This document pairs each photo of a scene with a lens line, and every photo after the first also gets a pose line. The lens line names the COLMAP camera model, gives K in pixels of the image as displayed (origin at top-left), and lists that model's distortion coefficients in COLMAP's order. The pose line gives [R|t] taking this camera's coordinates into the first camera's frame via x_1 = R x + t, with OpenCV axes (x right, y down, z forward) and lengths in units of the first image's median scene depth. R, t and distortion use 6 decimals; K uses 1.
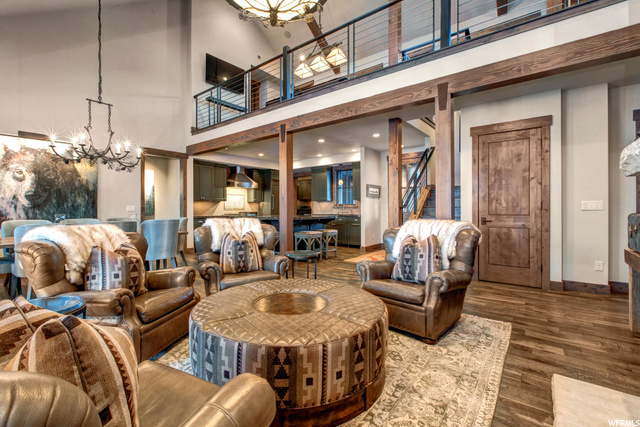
lens RADIAL K [[294.8, 0, 320.6], [0, 294.8, 211.3], [0, 0, 1]] dist [0.002812, 0.000675]
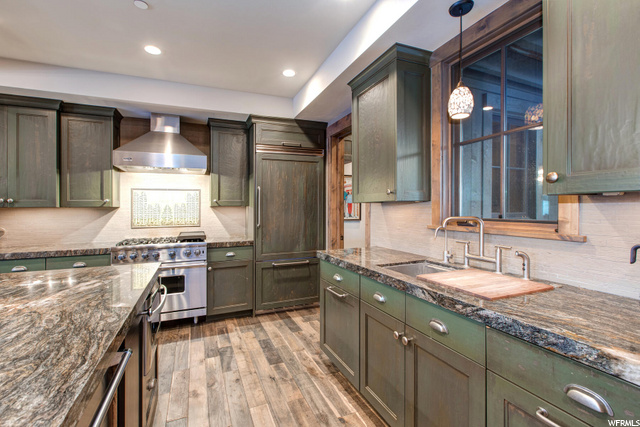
lens RADIAL K [[294.8, 0, 315.5], [0, 294.8, 208.8], [0, 0, 1]] dist [0.002812, 0.000675]
pose [[0.857155, 0.002171, -0.515055, 0.149113], [-0.001581, 0.999997, 0.001584, -0.055713], [0.515057, -0.000543, 0.857156, 1.379940]]
